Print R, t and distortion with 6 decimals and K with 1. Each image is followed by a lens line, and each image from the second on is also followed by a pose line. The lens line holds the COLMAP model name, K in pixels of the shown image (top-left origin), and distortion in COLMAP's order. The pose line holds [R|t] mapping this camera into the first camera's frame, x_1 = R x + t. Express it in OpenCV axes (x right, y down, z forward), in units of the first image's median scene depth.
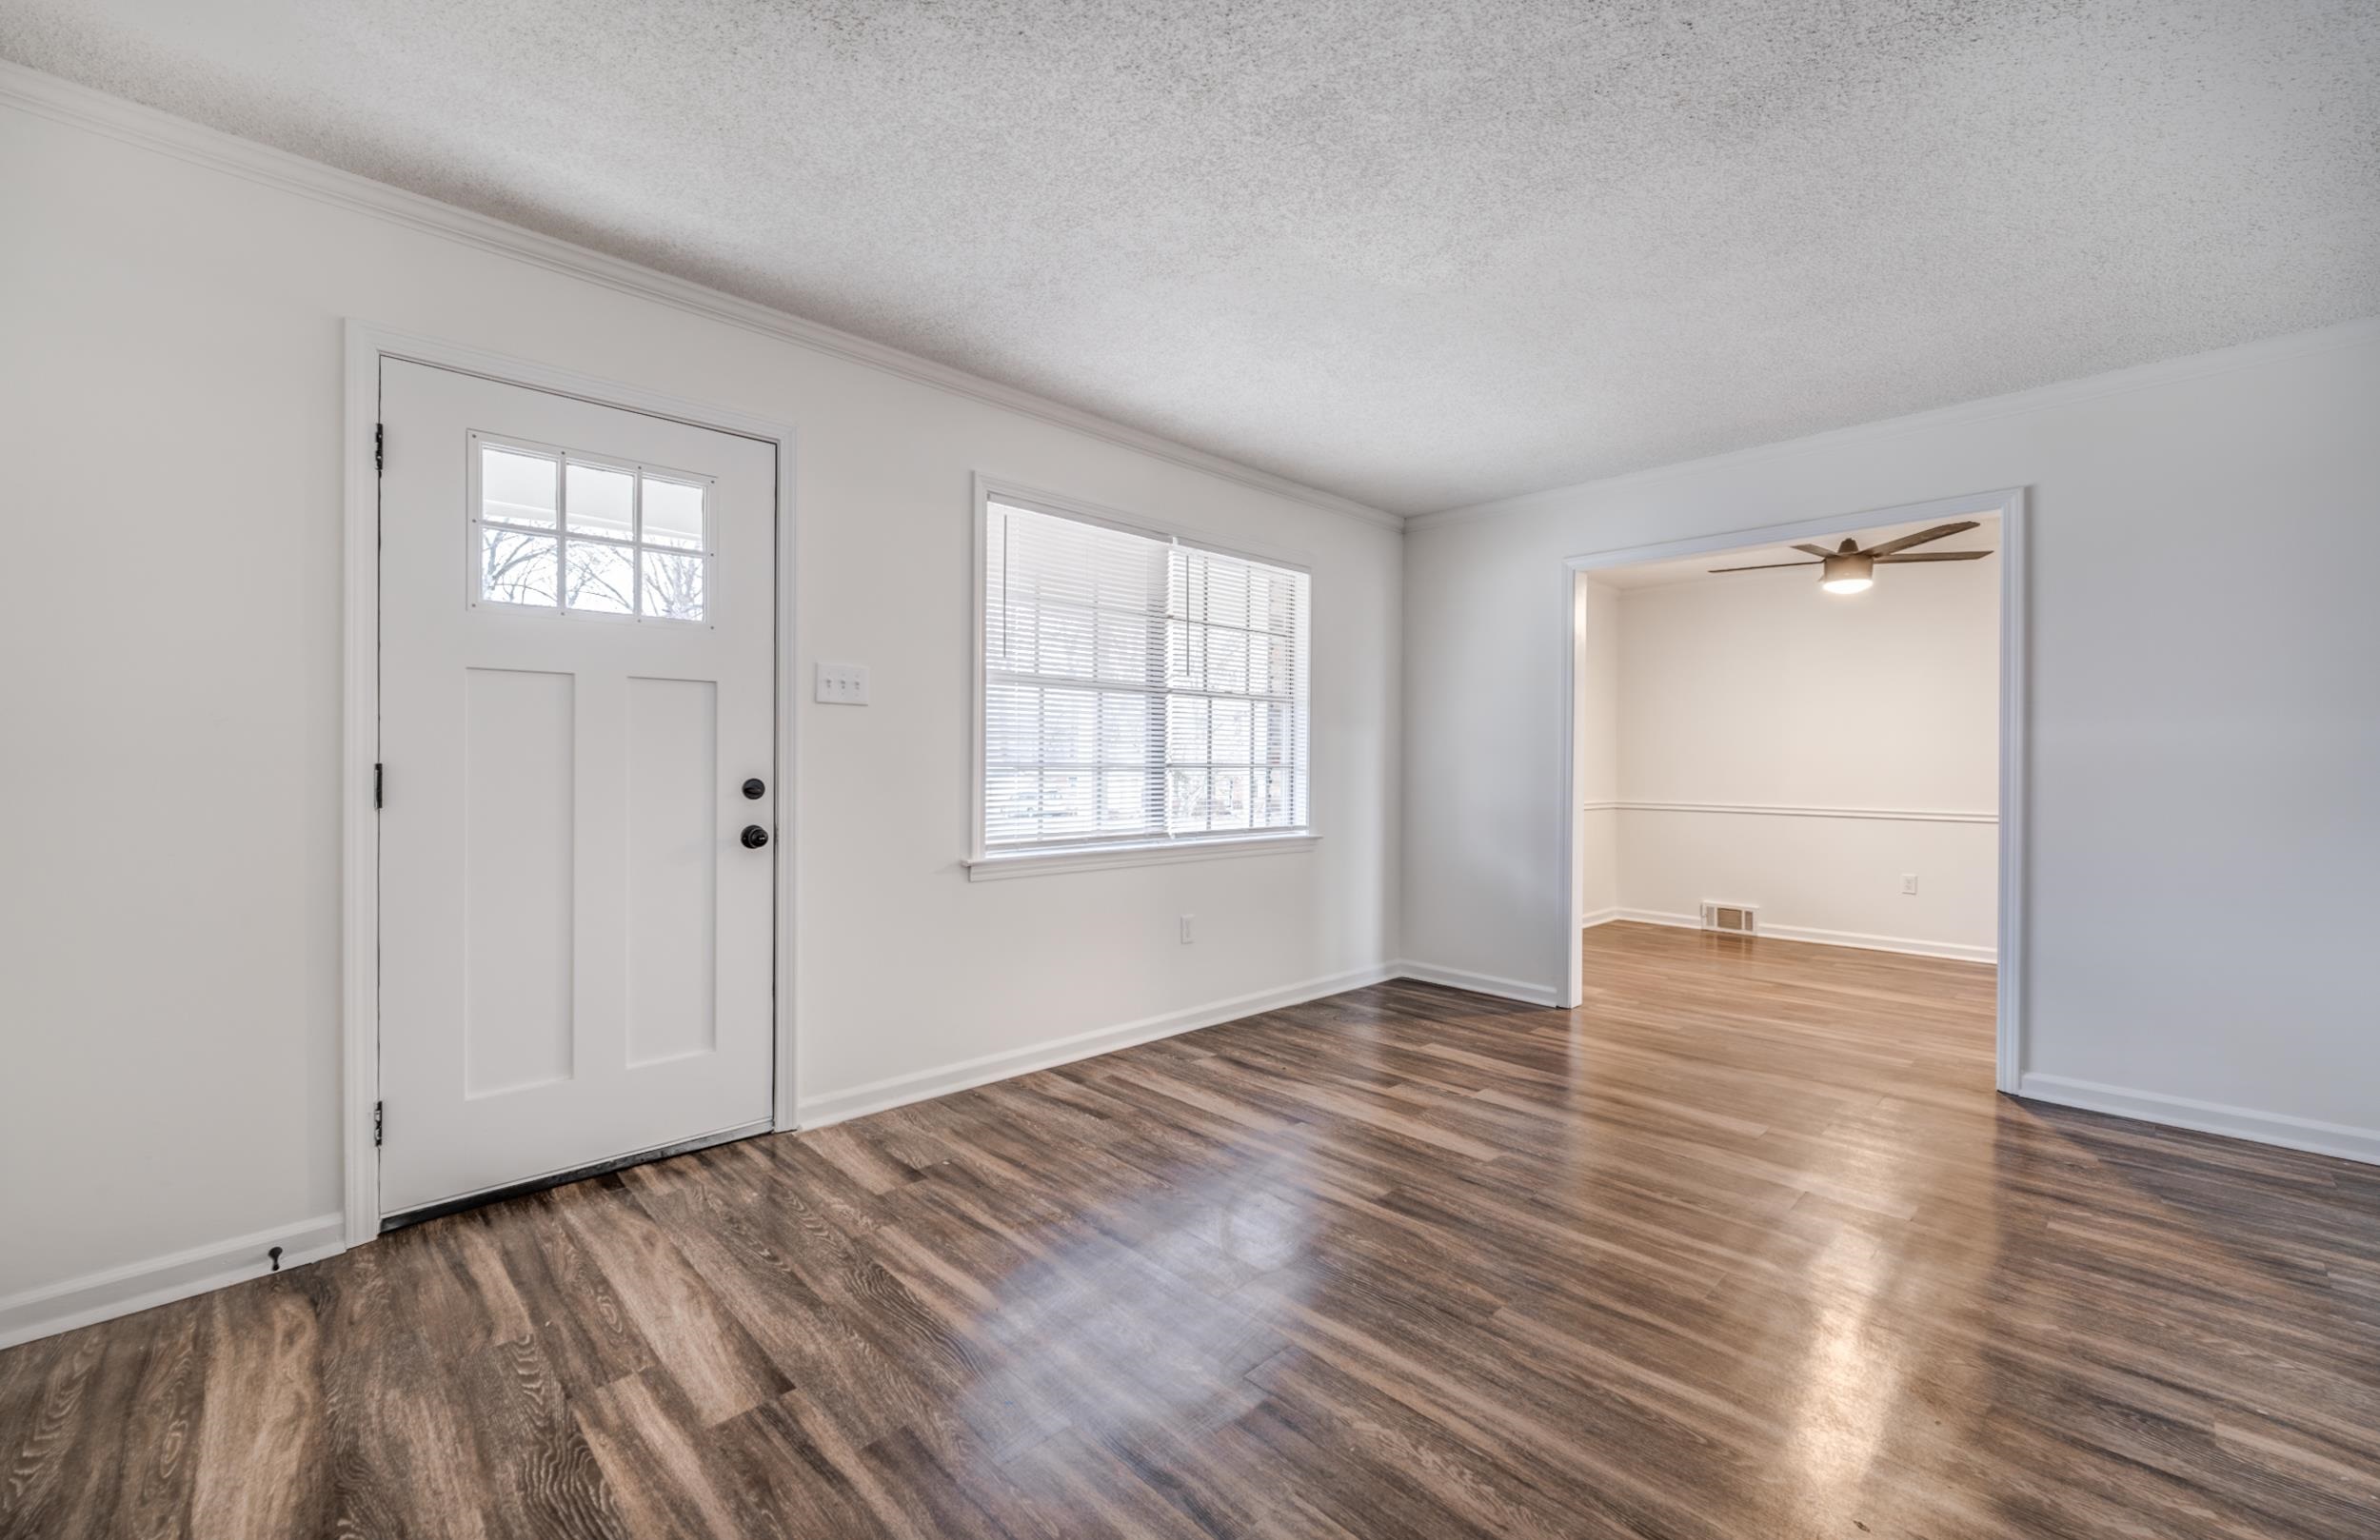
lens RADIAL K [[979.0, 0, 1191.7], [0, 979.0, 734.7], [0, 0, 1]] dist [0.002142, 0.000037]
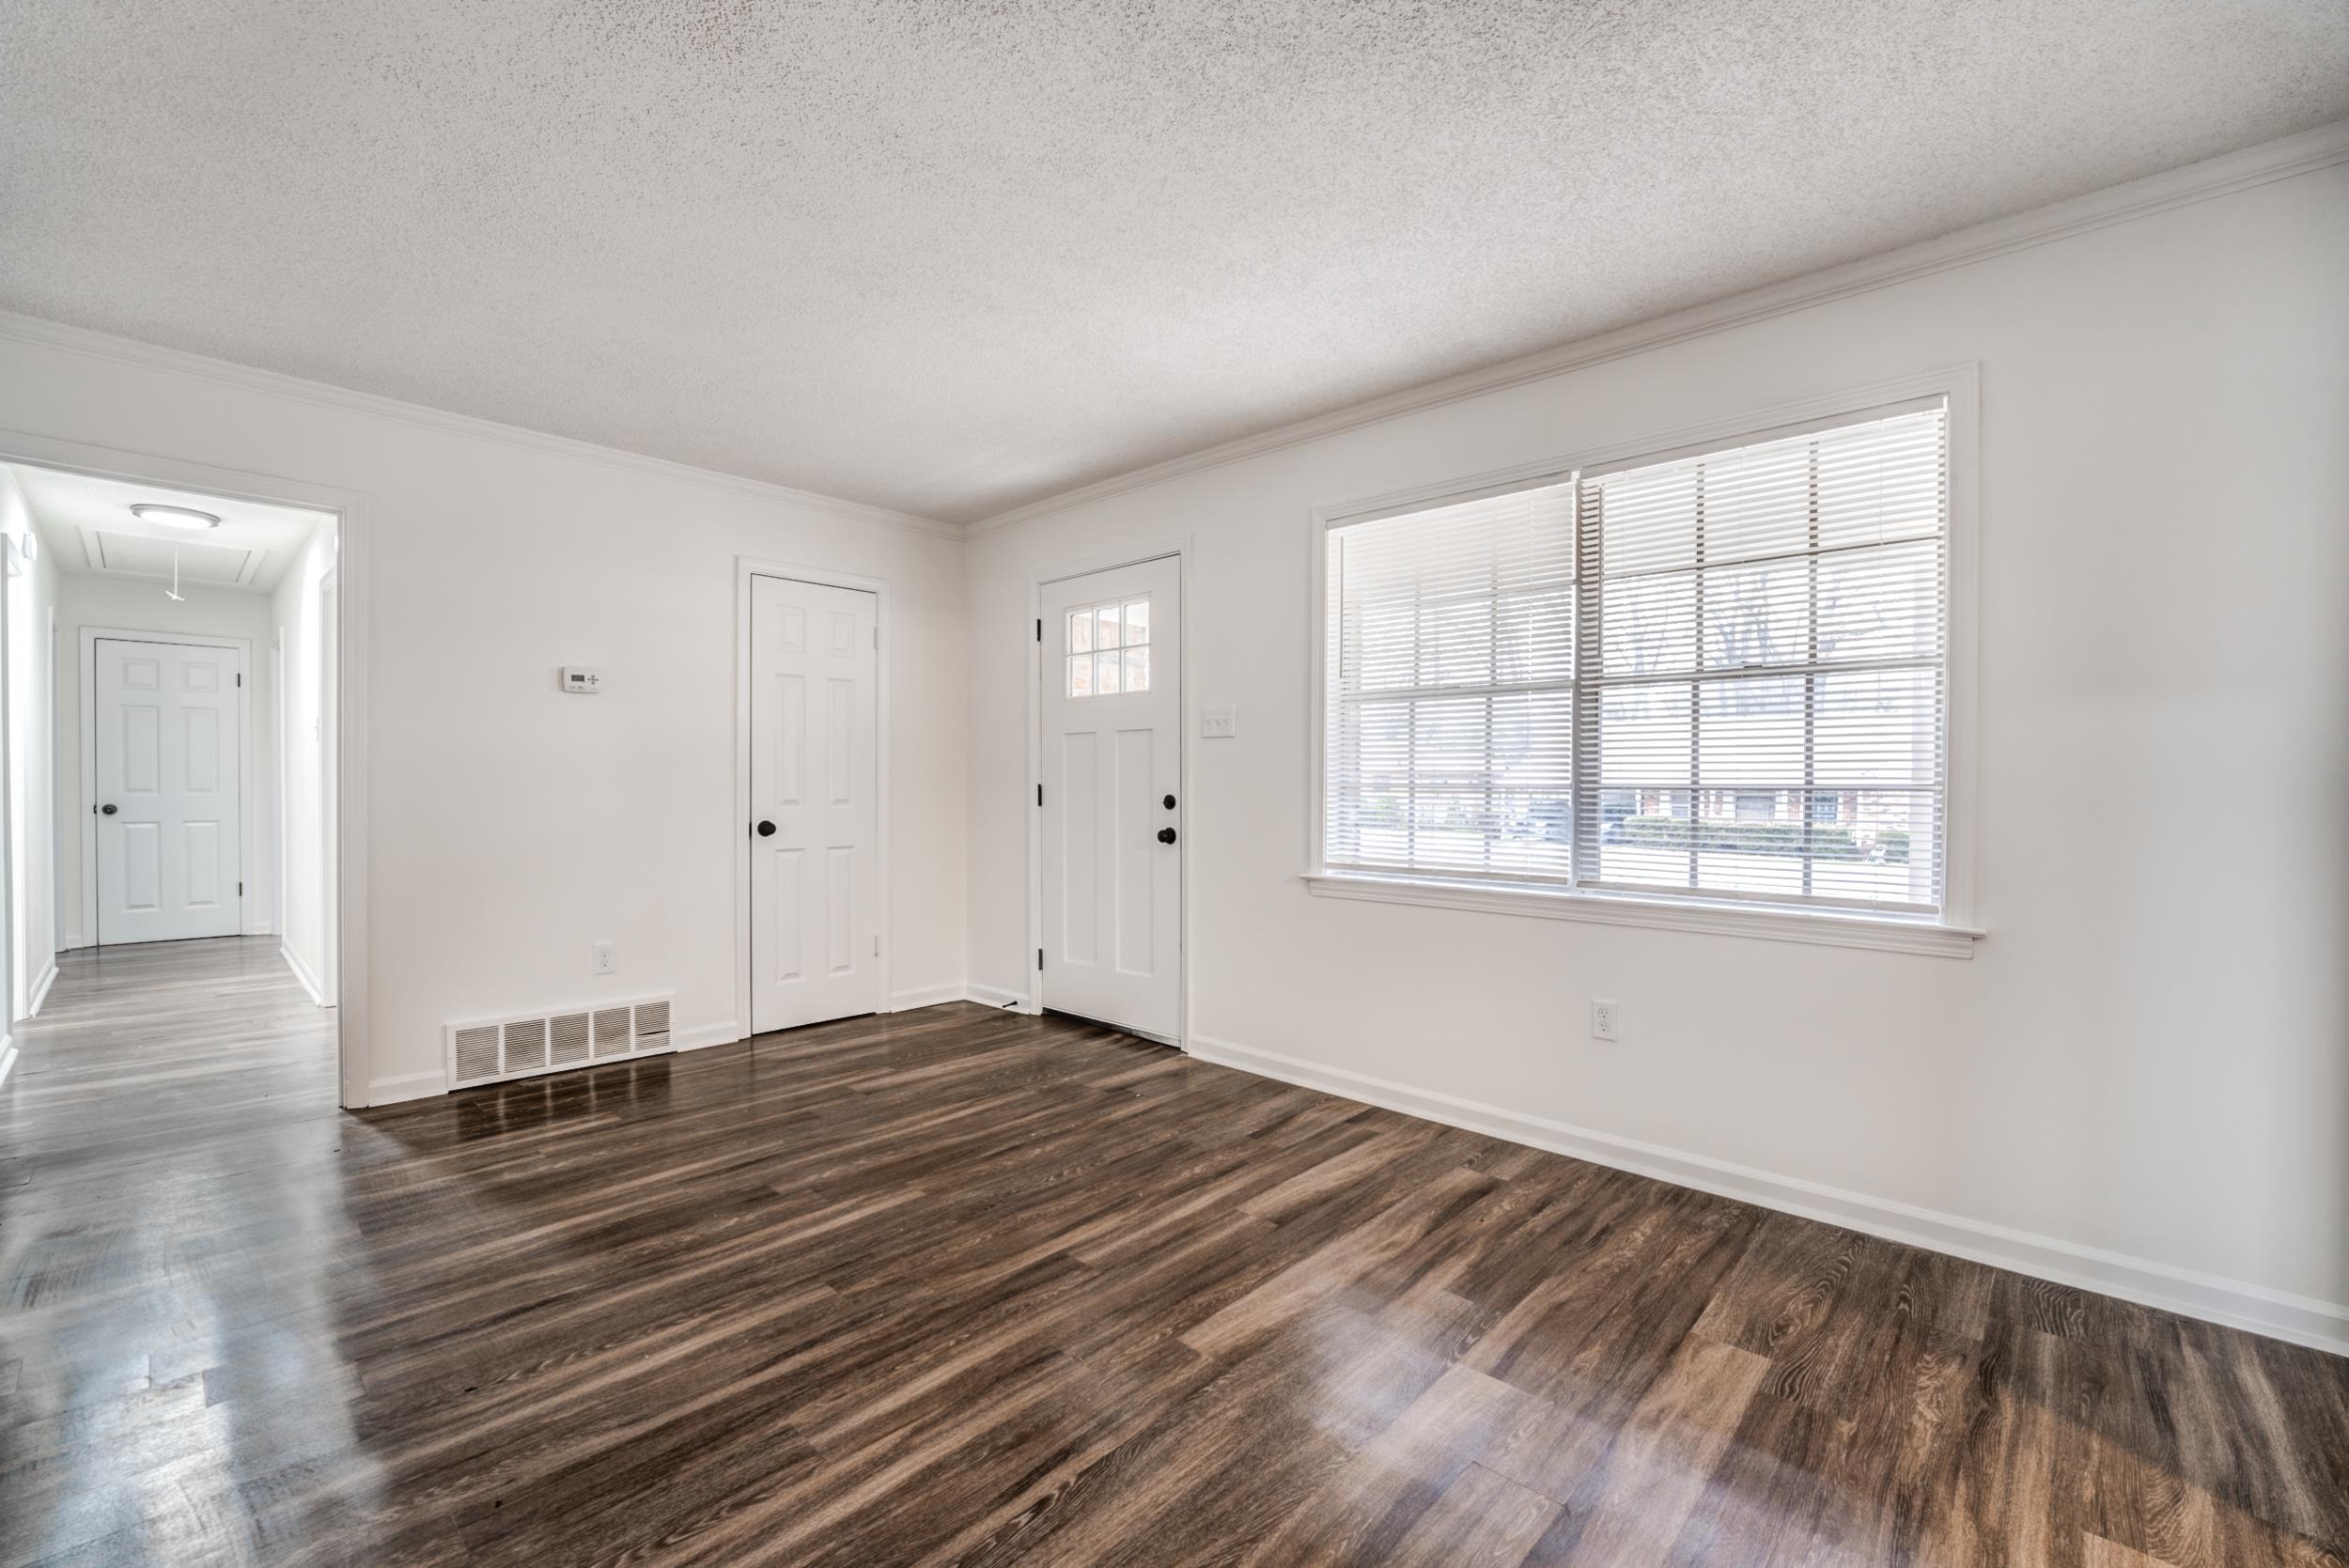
lens RADIAL K [[1007.9, 0, 1174.5], [0, 1007.9, 784.0], [0, 0, 1]] dist [-0.028991, -0.000478]
pose [[0.025373, -0.007628, -0.999649, 0.932250], [0.021245, 0.999749, -0.007089, 0.036411], [0.999452, -0.021057, 0.025528, 0.896696]]
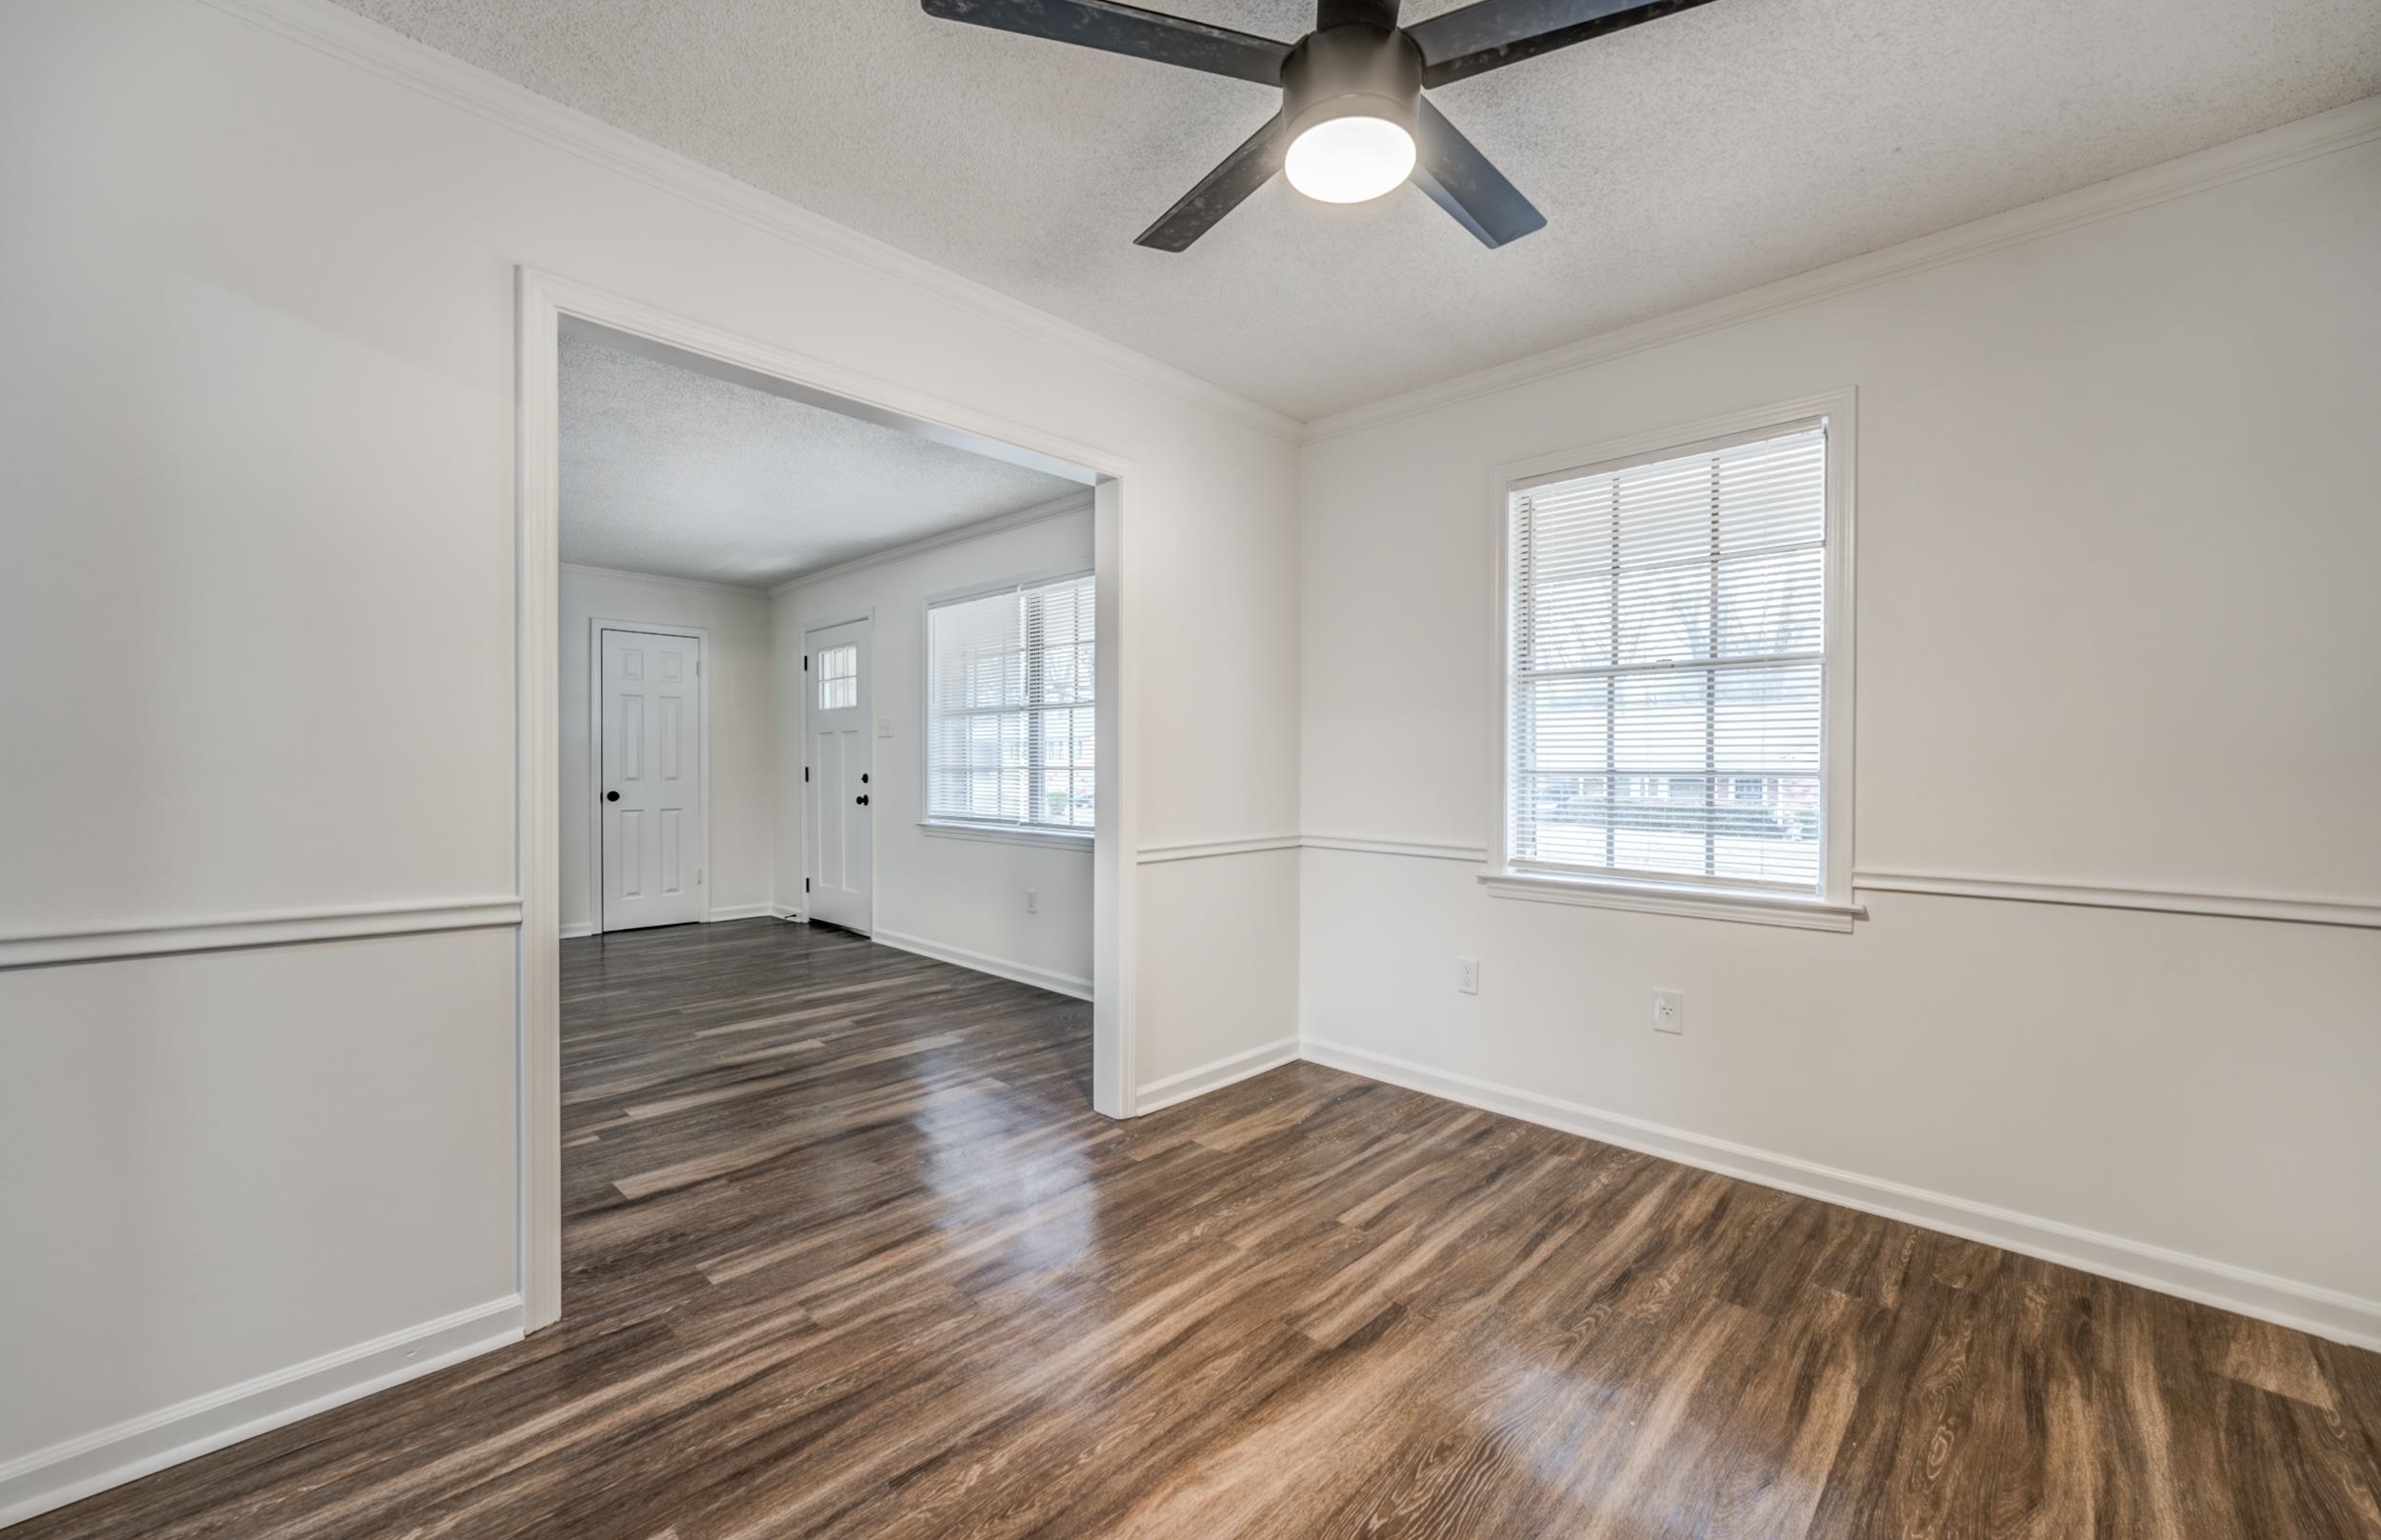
lens RADIAL K [[952.6, 0, 1190.5], [0, 952.6, 770.0], [0, 0, 1]] dist [-0.002018, 0.000538]
pose [[0.023135, -0.005597, -0.999717, 1.581443], [0.021567, 0.999754, -0.005098, 0.057991], [0.999500, -0.021443, 0.023250, 1.554956]]
